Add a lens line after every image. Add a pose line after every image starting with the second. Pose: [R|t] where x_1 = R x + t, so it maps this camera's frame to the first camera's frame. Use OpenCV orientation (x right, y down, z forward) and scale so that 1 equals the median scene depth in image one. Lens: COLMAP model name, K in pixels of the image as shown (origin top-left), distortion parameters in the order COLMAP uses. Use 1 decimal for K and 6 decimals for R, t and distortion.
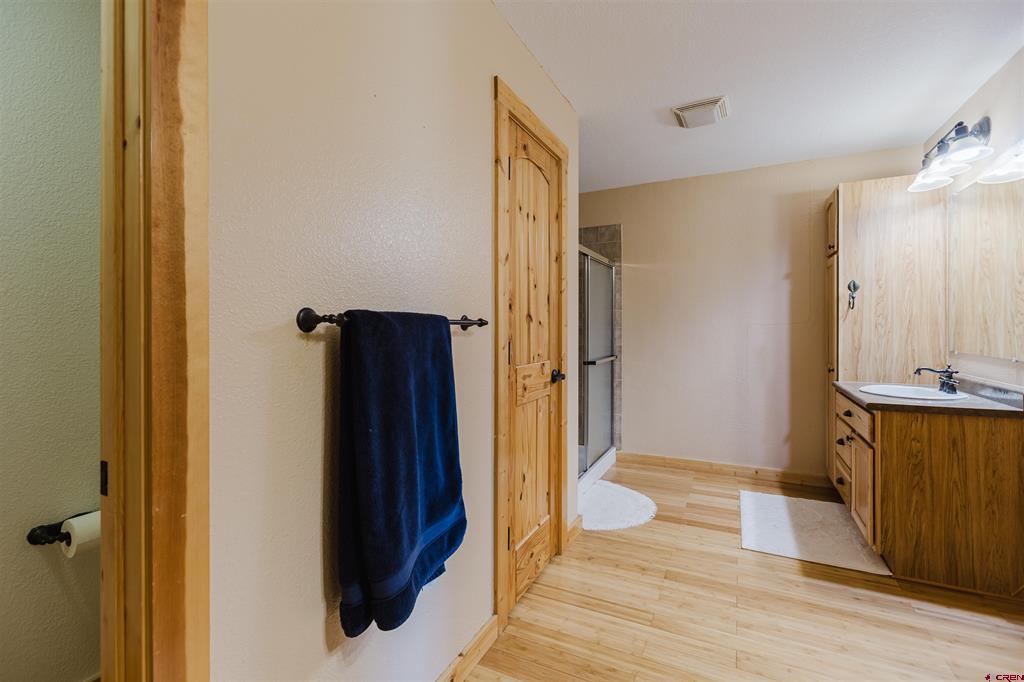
lens RADIAL K [[460.0, 0, 508.8], [0, 460.0, 330.2], [0, 0, 1]] dist [0.005158, -0.001628]
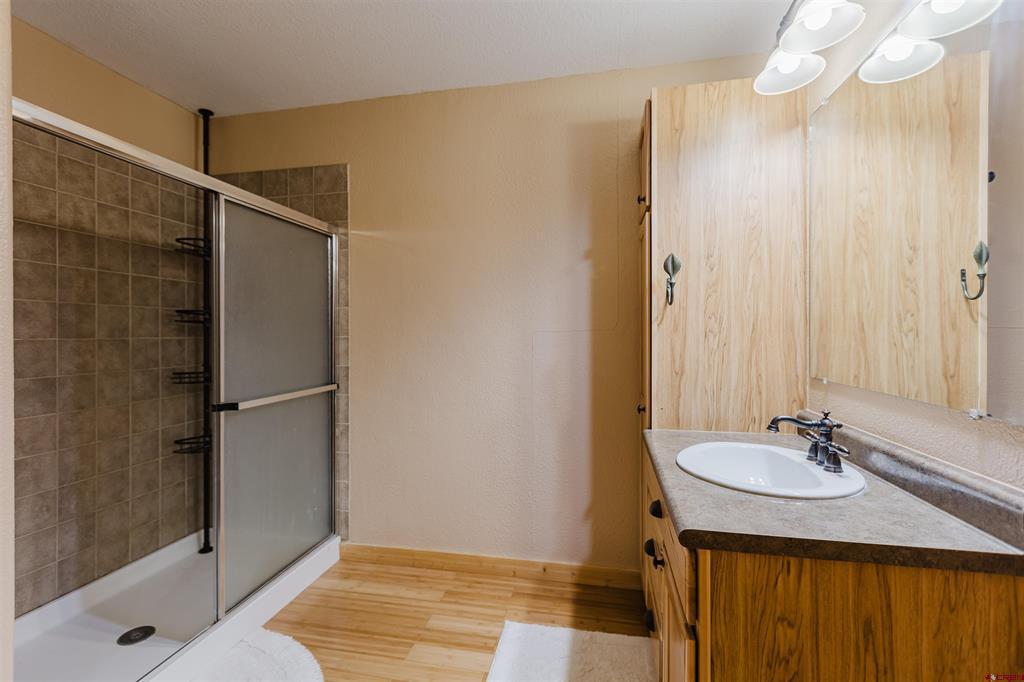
lens RADIAL K [[460.0, 0, 514.3], [0, 460.0, 336.4], [0, 0, 1]] dist [0.005158, -0.001628]
pose [[0.964597, 0.000287, 0.263730, 0.407255], [0.000554, 0.999995, -0.003114, -0.004950], [-0.263729, 0.003150, 0.964592, 0.500193]]
